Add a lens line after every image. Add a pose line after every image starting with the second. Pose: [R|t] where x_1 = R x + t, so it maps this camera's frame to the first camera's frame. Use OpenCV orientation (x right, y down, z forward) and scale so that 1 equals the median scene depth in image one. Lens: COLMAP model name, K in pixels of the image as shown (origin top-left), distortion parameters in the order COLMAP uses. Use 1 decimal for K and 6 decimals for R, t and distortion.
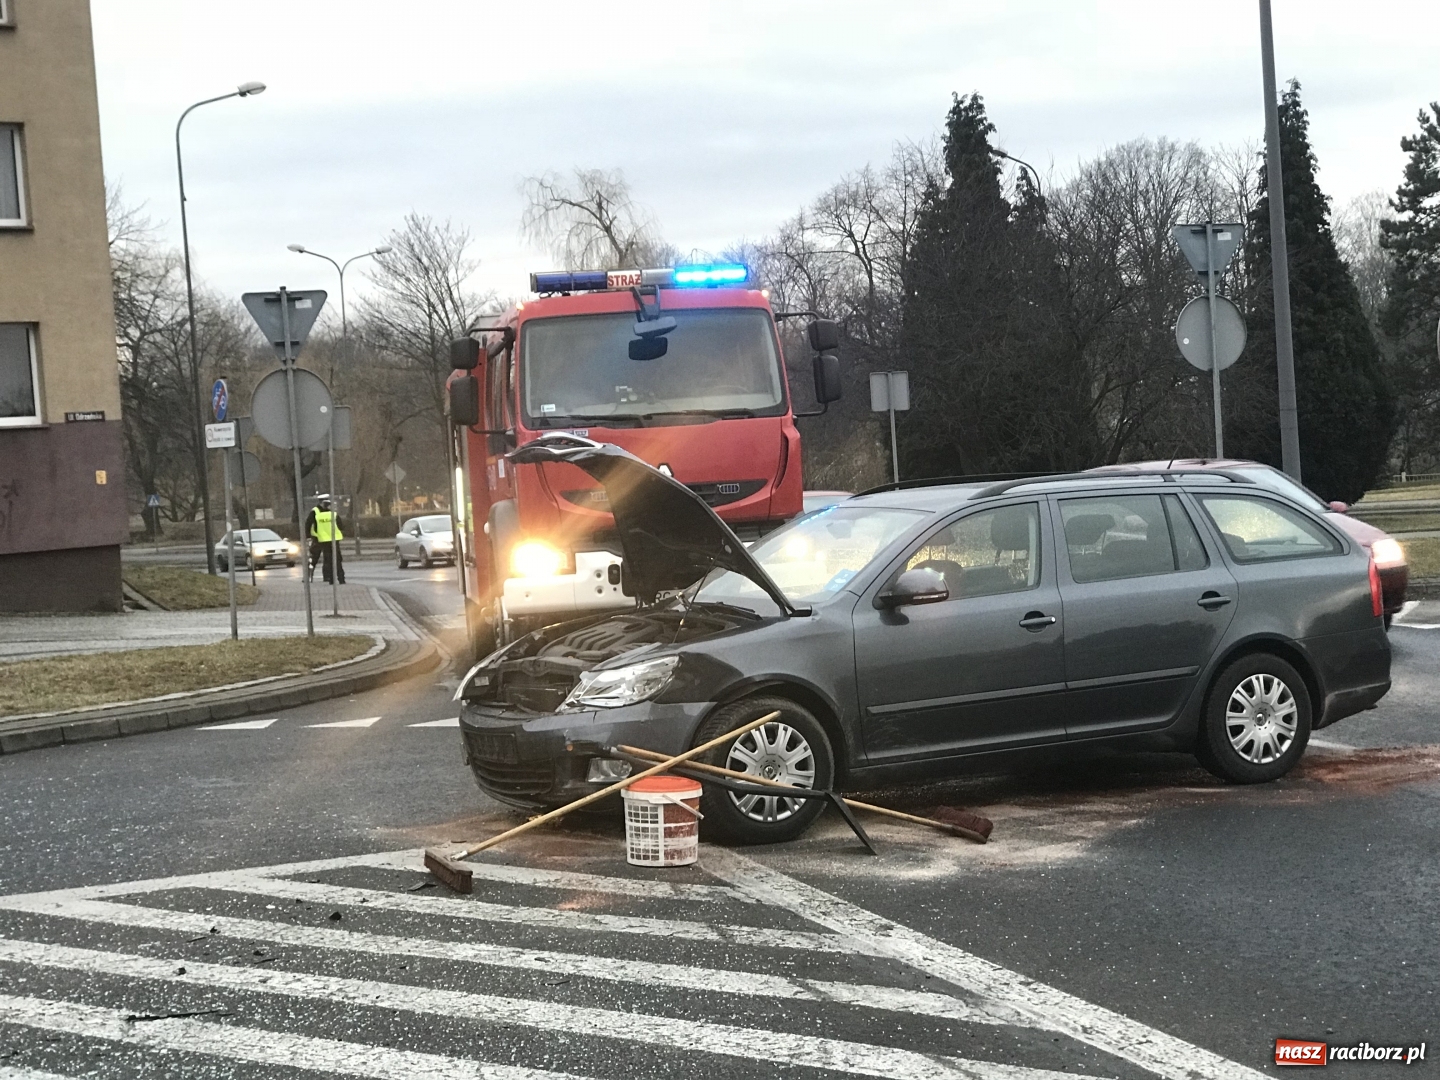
lens RADIAL K [[2324.8, 0, 728.1], [0, 2324.8, 547.6], [0, 0, 1]] dist [0.019914, 0.000000]
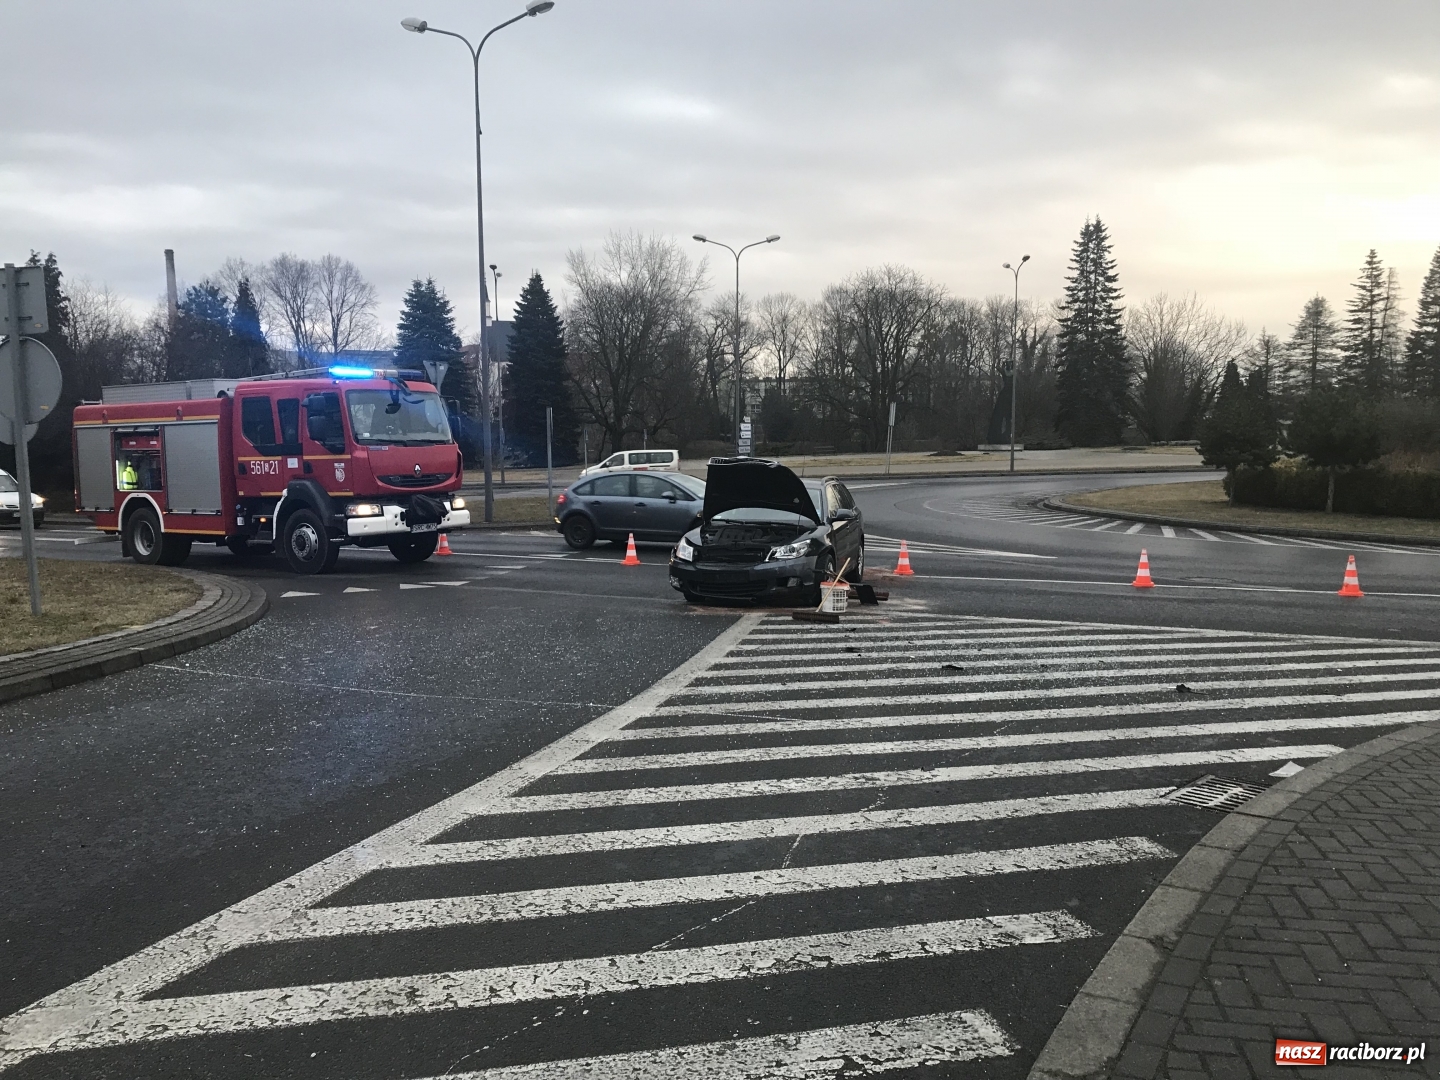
lens RADIAL K [[1167.9, 0, 714.2], [0, 1167.9, 505.3], [0, 0, 1]] dist [0.033257, -0.027923]
pose [[0.671980, 0.008191, 0.740524, -0.887210], [-0.001374, 0.999951, -0.009814, 0.015924], [-0.740568, 0.005577, 0.671958, 0.123247]]
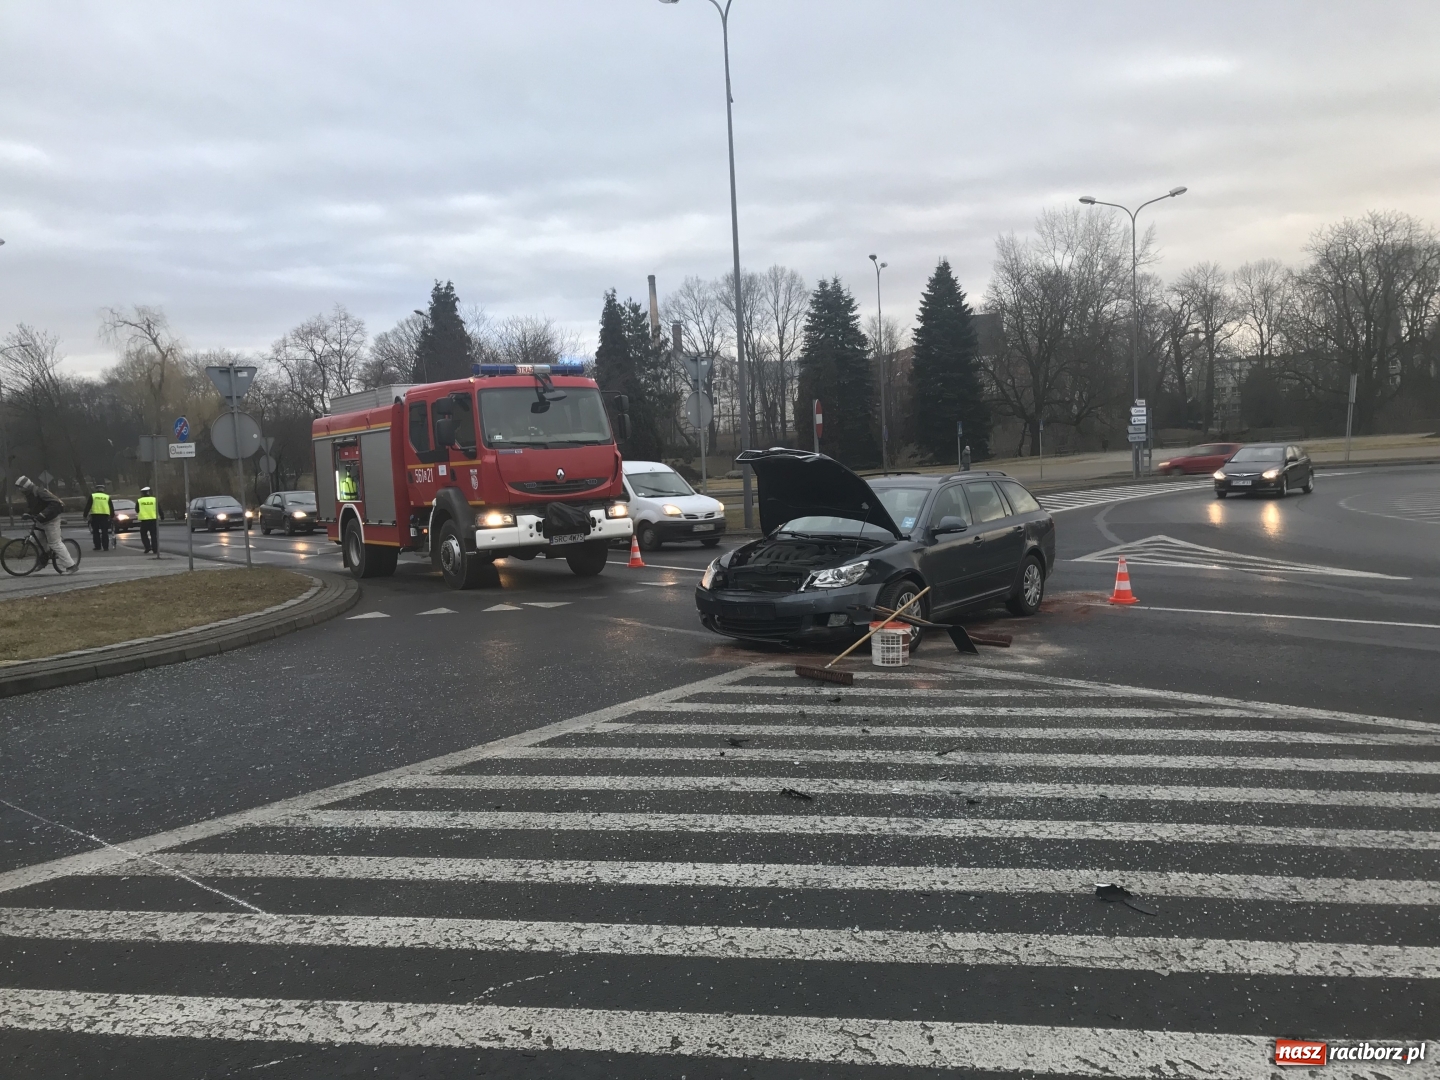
lens RADIAL K [[1167.9, 0, 719.7], [0, 1167.9, 508.4], [0, 0, 1]] dist [0.033257, -0.027923]
pose [[0.903636, -0.004940, 0.428272, -0.443738], [0.008697, 0.999939, -0.006817, 0.006079], [-0.428212, 0.009885, 0.903624, 0.123357]]
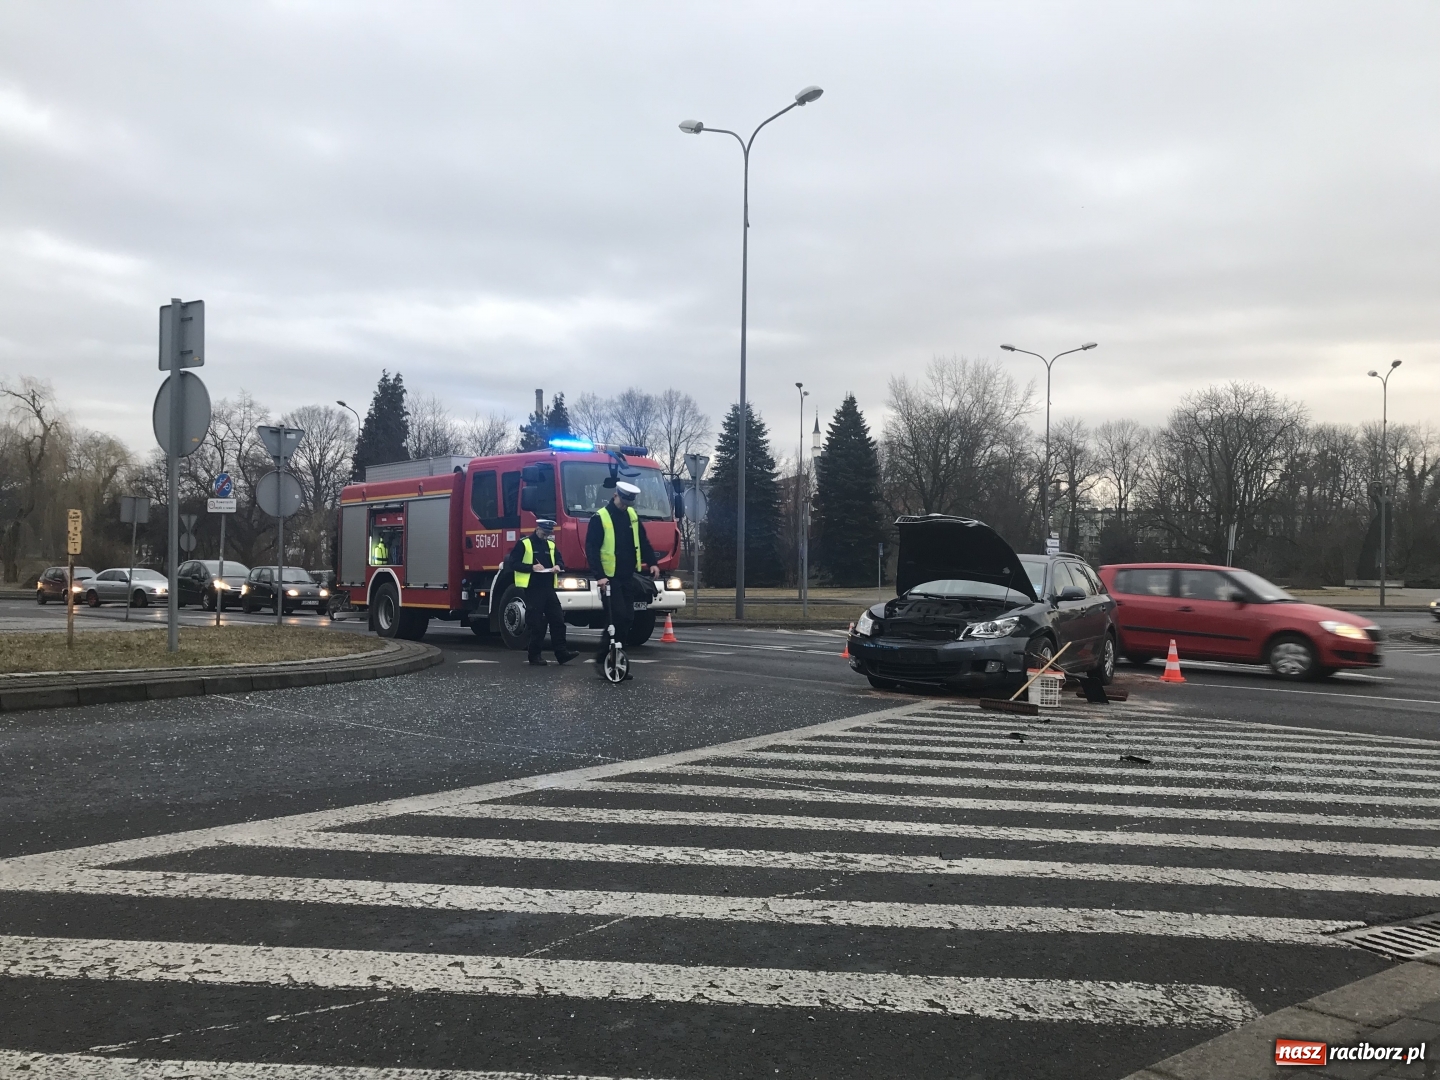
lens RADIAL K [[1167.9, 0, 720.8], [0, 1167.9, 510.1], [0, 0, 1]] dist [0.033257, -0.027923]
pose [[0.846561, 0.098086, 0.523177, -0.689243], [-0.045924, 0.992669, -0.111796, 0.067034], [-0.530307, 0.070616, 0.844860, 0.146612]]
